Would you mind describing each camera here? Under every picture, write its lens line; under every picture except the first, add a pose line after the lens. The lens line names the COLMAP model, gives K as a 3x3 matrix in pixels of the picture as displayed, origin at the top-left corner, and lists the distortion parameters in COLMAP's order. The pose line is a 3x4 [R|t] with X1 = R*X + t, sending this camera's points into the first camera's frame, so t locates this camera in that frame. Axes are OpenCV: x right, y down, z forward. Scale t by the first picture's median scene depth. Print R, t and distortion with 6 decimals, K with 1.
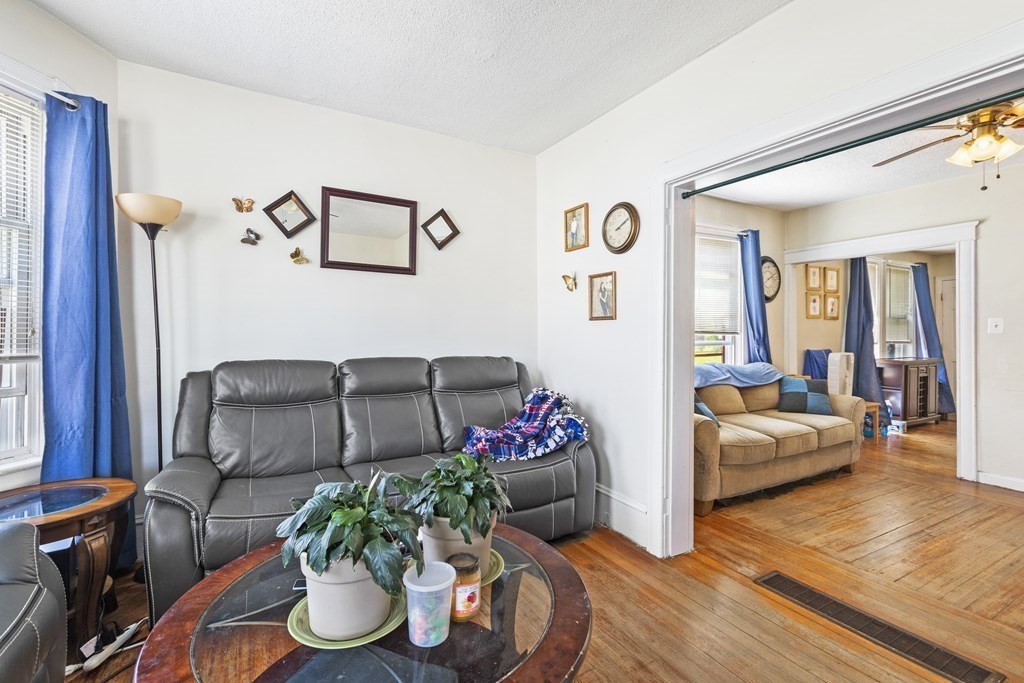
lens RADIAL K [[462.6, 0, 511.1], [0, 462.6, 333.3], [0, 0, 1]] dist [0.001704, 0.000493]
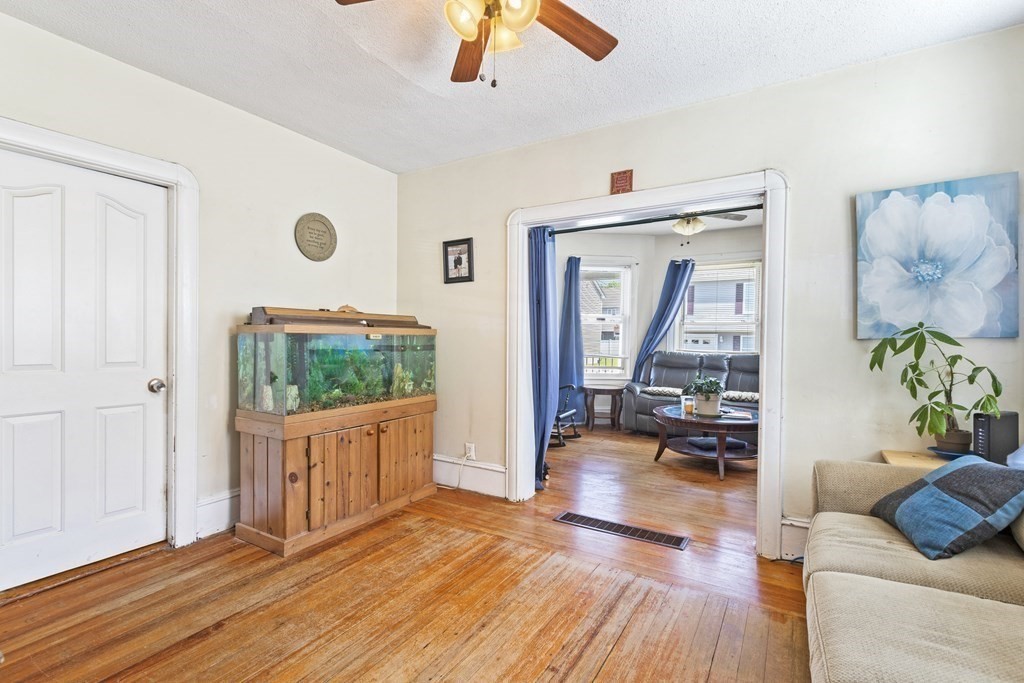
lens RADIAL K [[462.6, 0, 510.1], [0, 462.6, 344.5], [0, 0, 1]] dist [0.001704, 0.000493]
pose [[-0.876074, -0.012041, -0.482026, 0.720972], [-0.018767, 0.999782, 0.009135, 0.008007], [0.481811, 0.017049, -0.876109, 0.861241]]
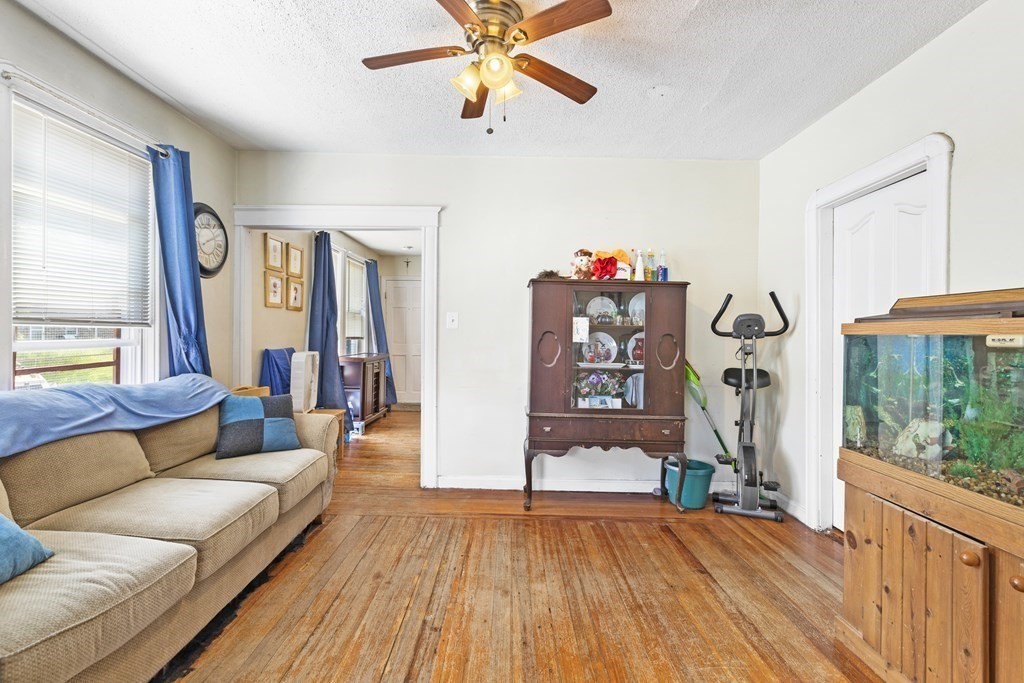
lens RADIAL K [[462.6, 0, 507.9], [0, 462.6, 332.9], [0, 0, 1]] dist [0.001704, 0.000493]
pose [[0.499957, 0.001170, 0.866050, 0.219710], [-0.008187, 0.999961, 0.003376, 0.003997], [-0.866012, -0.008778, 0.499947, 0.335898]]
